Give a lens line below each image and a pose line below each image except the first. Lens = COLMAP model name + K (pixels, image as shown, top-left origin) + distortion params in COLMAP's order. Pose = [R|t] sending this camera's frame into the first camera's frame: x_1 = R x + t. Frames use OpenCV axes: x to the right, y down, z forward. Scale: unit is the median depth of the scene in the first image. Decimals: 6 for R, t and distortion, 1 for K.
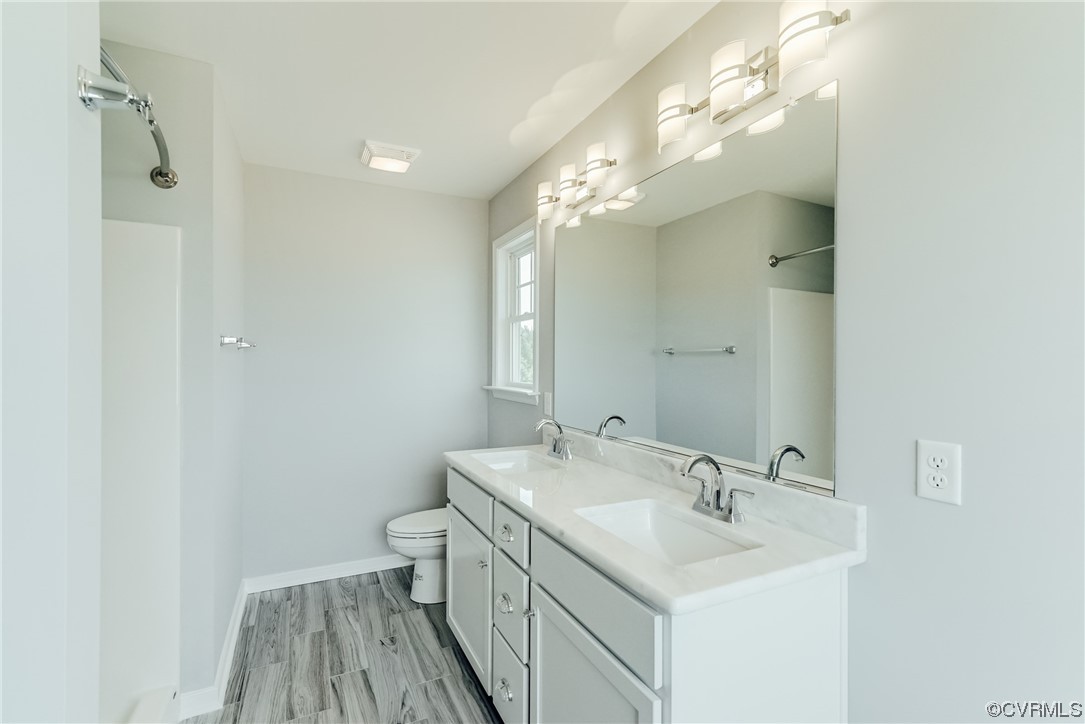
lens RADIAL K [[476.2, 0, 576.4], [0, 476.2, 364.6], [0, 0, 1]] dist [0.001222, 0.000076]
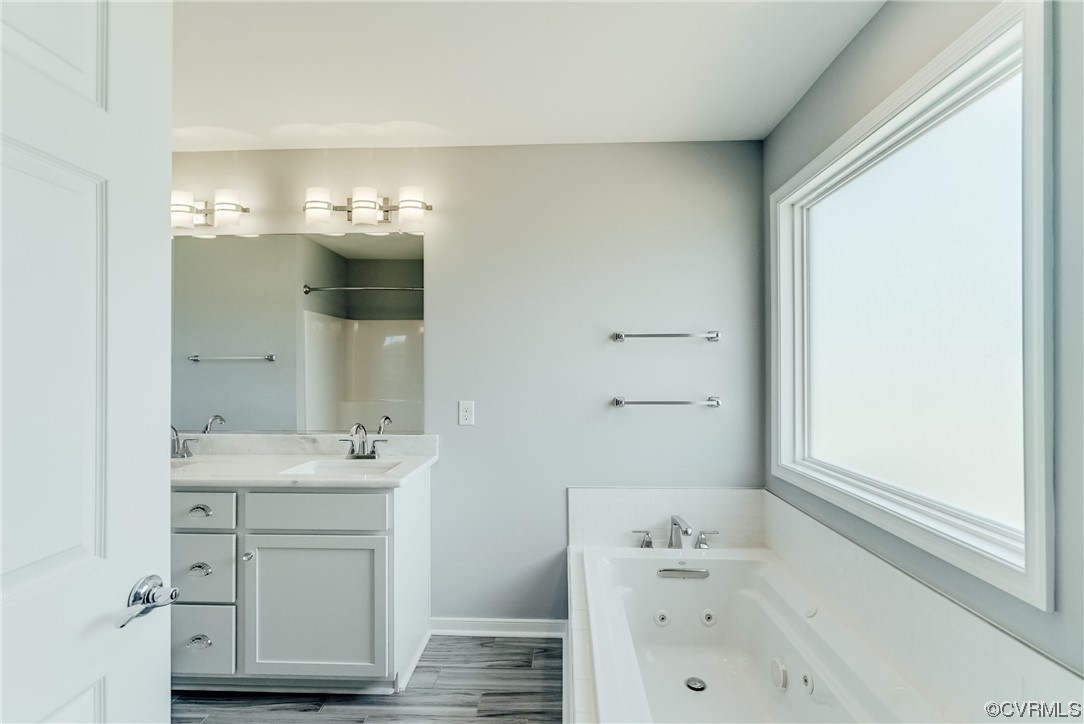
lens RADIAL K [[495.0, 0, 517.8], [0, 495.0, 360.4], [0, 0, 1]] dist [-0.000837, 0.000061]
pose [[0.525417, 0.006841, 0.850817, -0.810168], [0.009545, 0.999857, -0.013934, -0.003728], [-0.850791, 0.015443, 0.525277, -0.355240]]
